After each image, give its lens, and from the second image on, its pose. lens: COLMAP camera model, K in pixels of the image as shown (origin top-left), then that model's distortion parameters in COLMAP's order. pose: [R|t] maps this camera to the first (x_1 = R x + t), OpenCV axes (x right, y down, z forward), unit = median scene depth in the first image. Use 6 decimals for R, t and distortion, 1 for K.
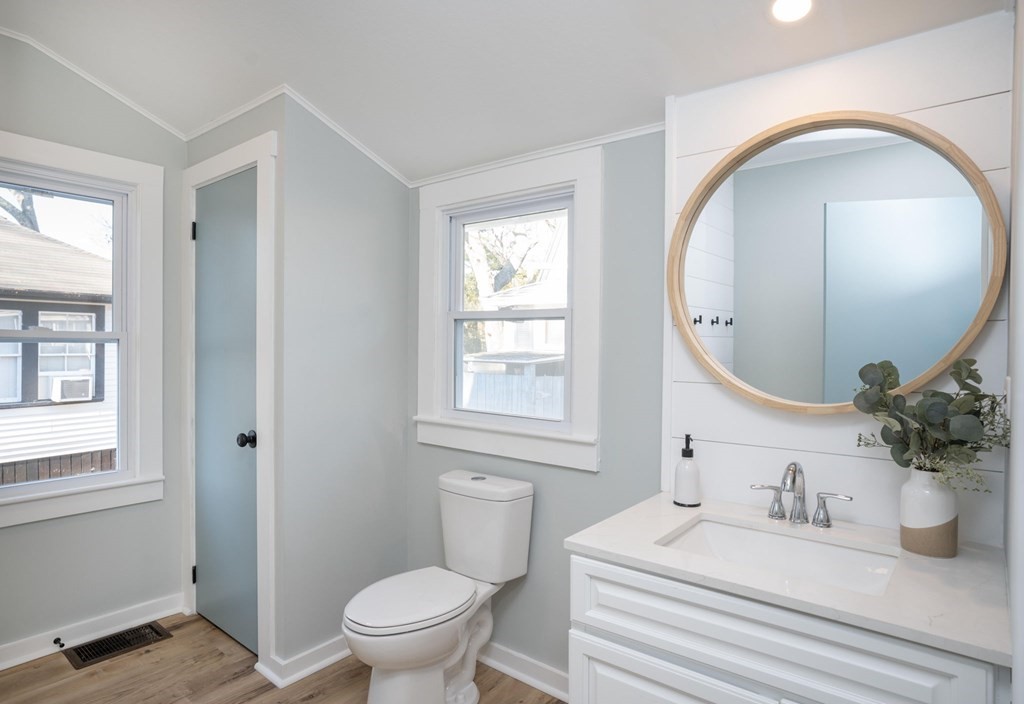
lens RADIAL K [[594.9, 0, 512.0], [0, 594.9, 352.0], [0, 0, 1]] dist [-0.056790, 0.032677]
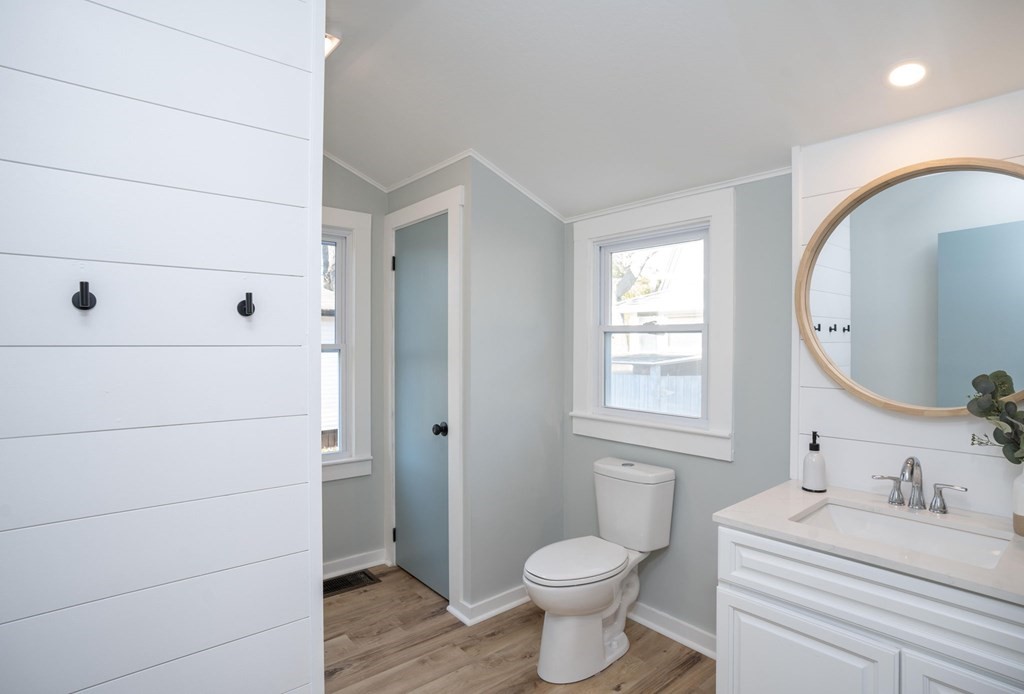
lens RADIAL K [[563.3, 0, 516.2], [0, 563.3, 344.7], [0, 0, 1]] dist [-0.072336, 0.038520]
pose [[0.984164, -0.005699, -0.177168, -0.078593], [0.004738, 0.999972, -0.005852, -0.026041], [0.177197, 0.004920, 0.984163, -0.165649]]
